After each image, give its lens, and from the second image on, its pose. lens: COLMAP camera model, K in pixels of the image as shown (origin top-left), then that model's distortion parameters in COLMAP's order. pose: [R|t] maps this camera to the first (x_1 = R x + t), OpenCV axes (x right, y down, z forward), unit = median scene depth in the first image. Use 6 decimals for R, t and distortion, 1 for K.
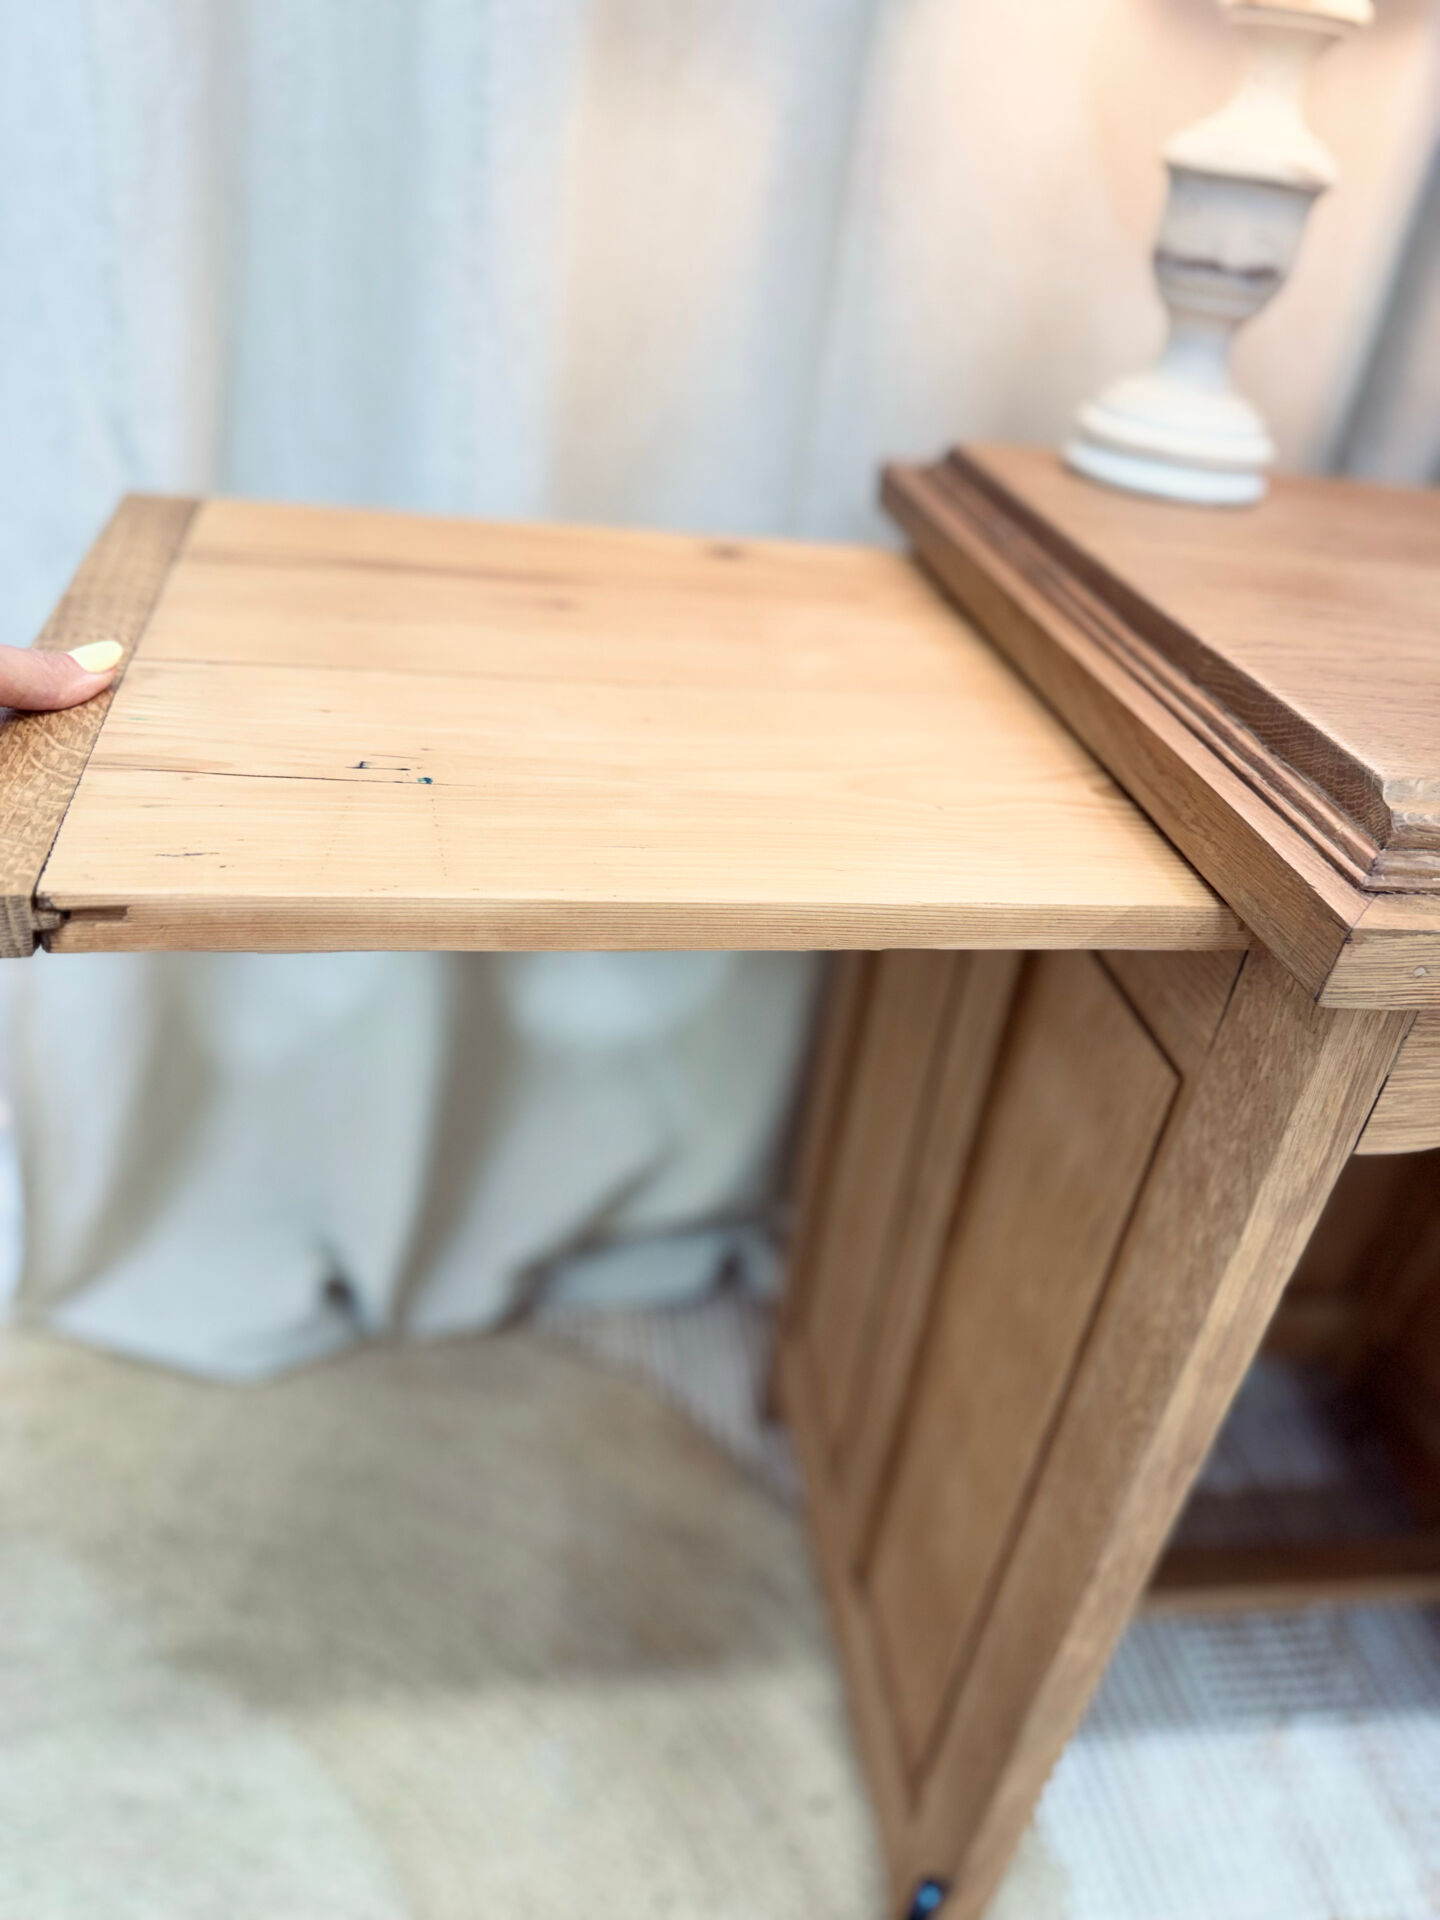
lens RADIAL K [[1384.2, 0, 708.6], [0, 1384.2, 952.4], [0, 0, 1]] dist [0.009849, -0.031072]
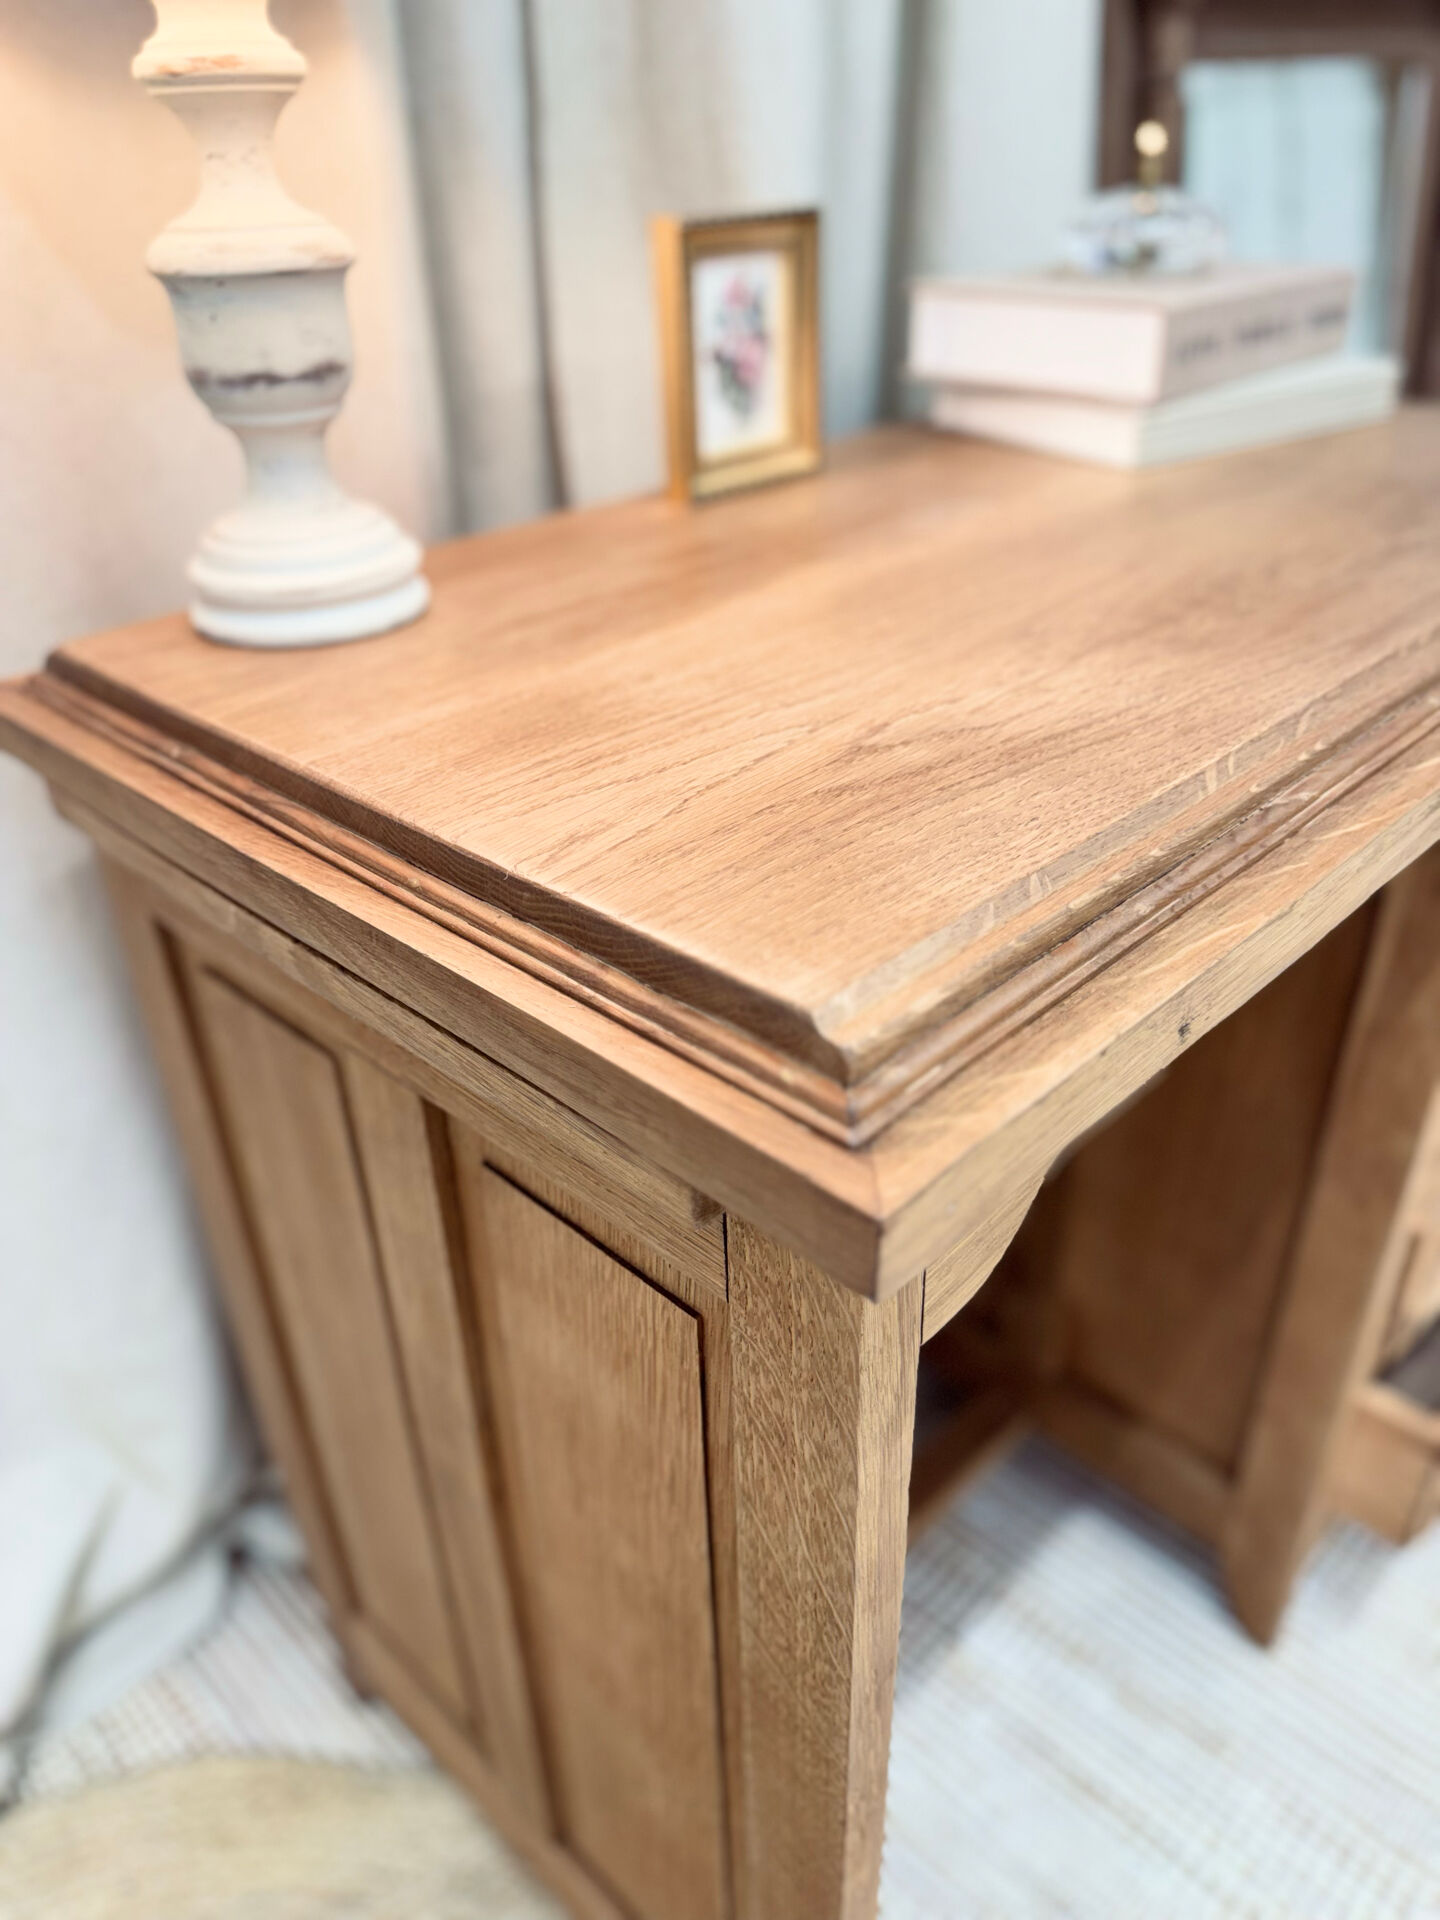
lens RADIAL K [[1384.2, 0, 689.9], [0, 1384.2, 949.2], [0, 0, 1]] dist [0.009849, -0.031072]
pose [[0.784373, -0.436979, 0.440237, 0.062416], [0.427634, 0.895055, 0.126514, -0.254023], [-0.449320, 0.089026, 0.888924, 0.236712]]
